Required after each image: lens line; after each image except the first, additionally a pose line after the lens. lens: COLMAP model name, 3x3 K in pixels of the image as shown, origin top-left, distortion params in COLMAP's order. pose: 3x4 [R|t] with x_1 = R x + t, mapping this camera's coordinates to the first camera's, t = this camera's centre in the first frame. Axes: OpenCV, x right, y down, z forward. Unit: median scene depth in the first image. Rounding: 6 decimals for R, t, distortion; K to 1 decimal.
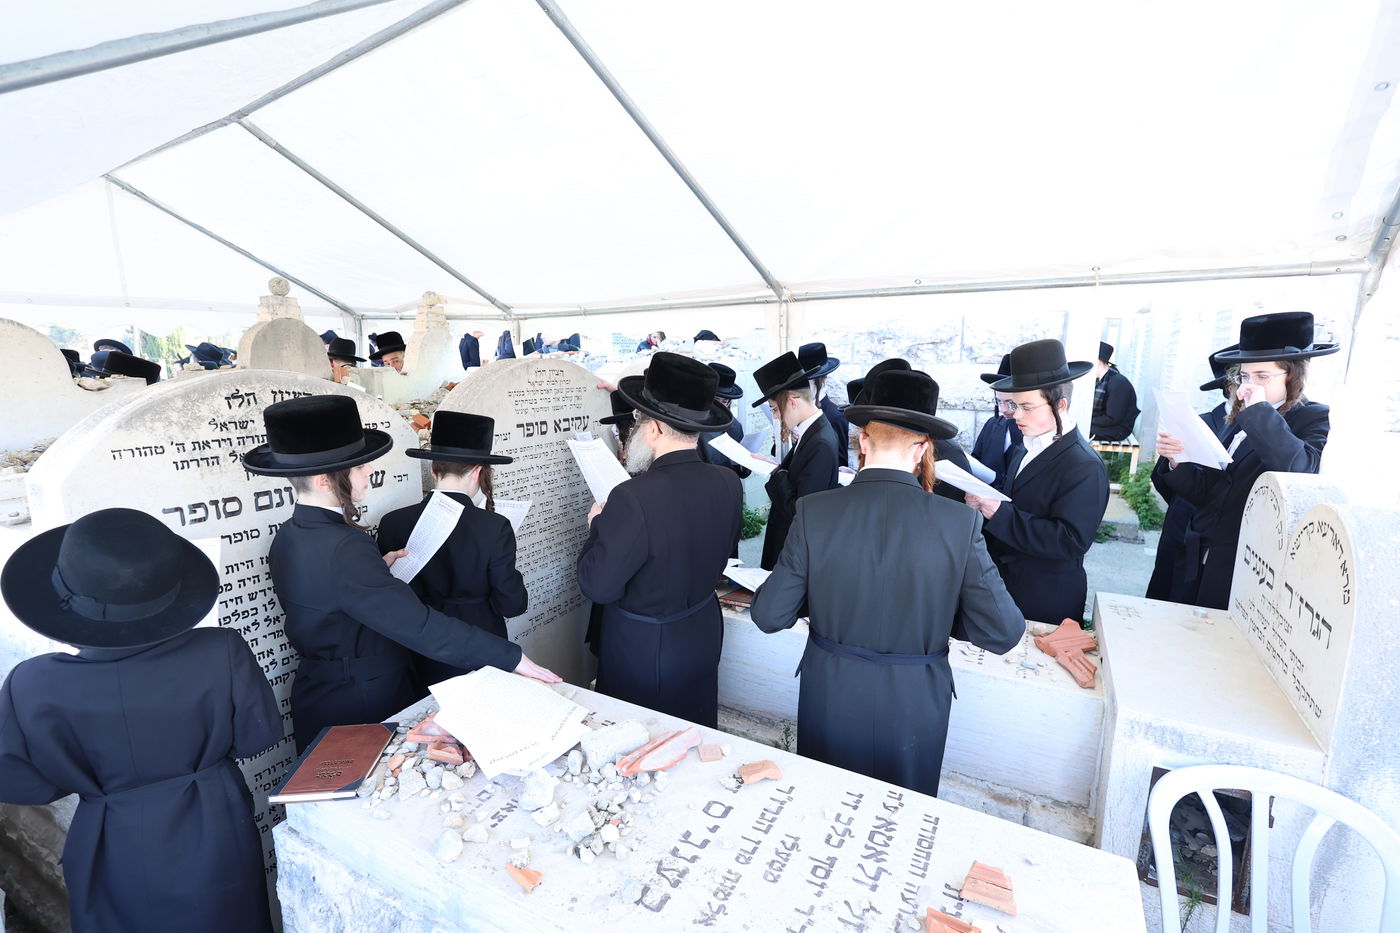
lens RADIAL K [[661.9, 0, 700.0], [0, 661.9, 466.5], [0, 0, 1]] dist [0.002999, 0.000439]
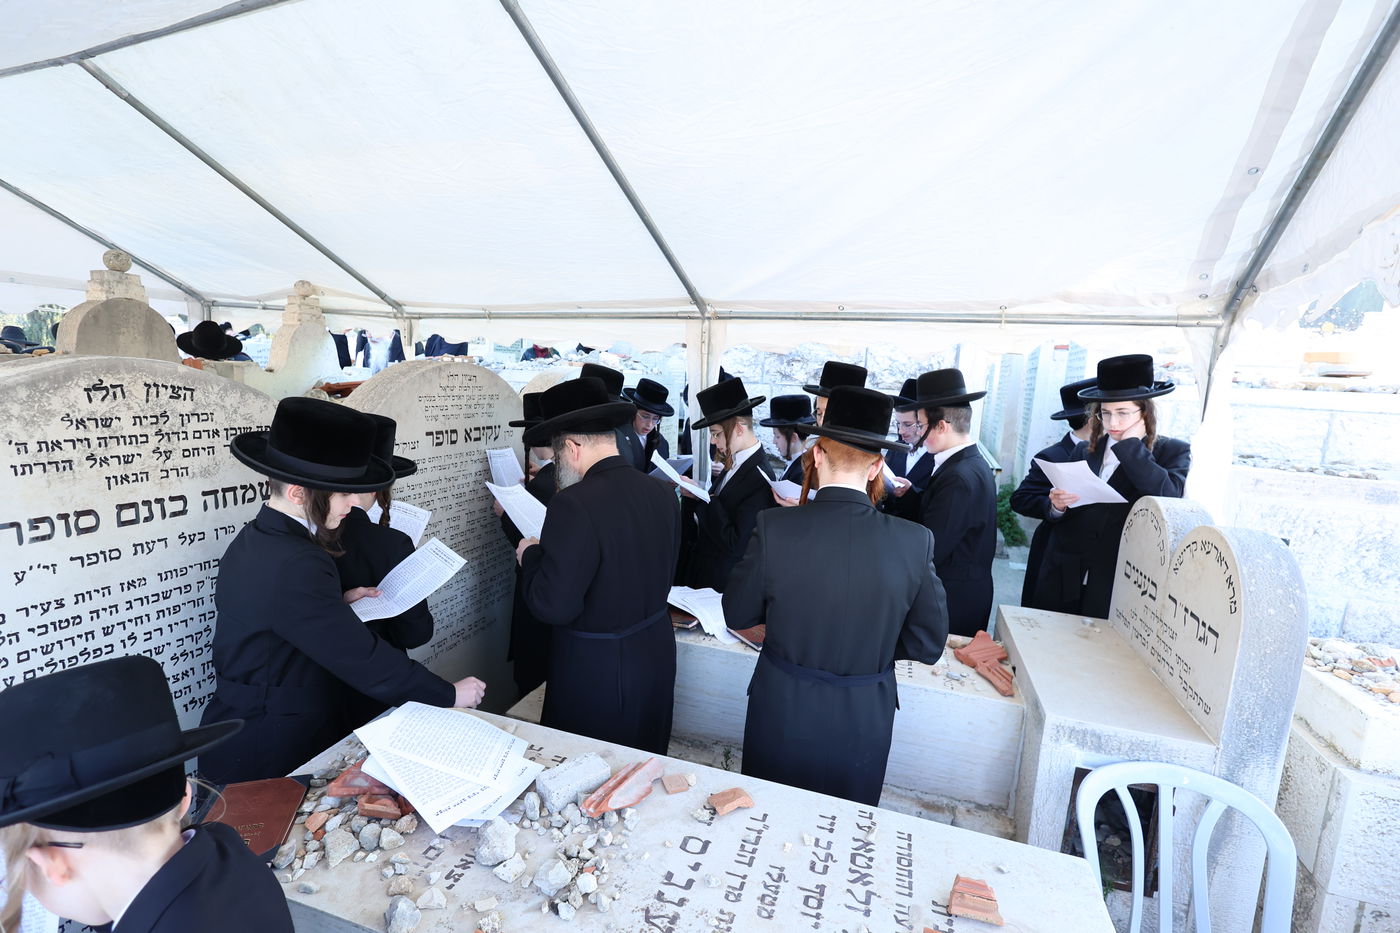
lens RADIAL K [[661.9, 0, 700.0], [0, 661.9, 466.5], [0, 0, 1]] dist [0.002999, 0.000439]
pose [[0.980037, 0.022722, 0.197512, -0.129504], [-0.018380, 0.999548, -0.023788, -0.002060], [-0.197963, 0.019683, 0.980012, 0.043720]]
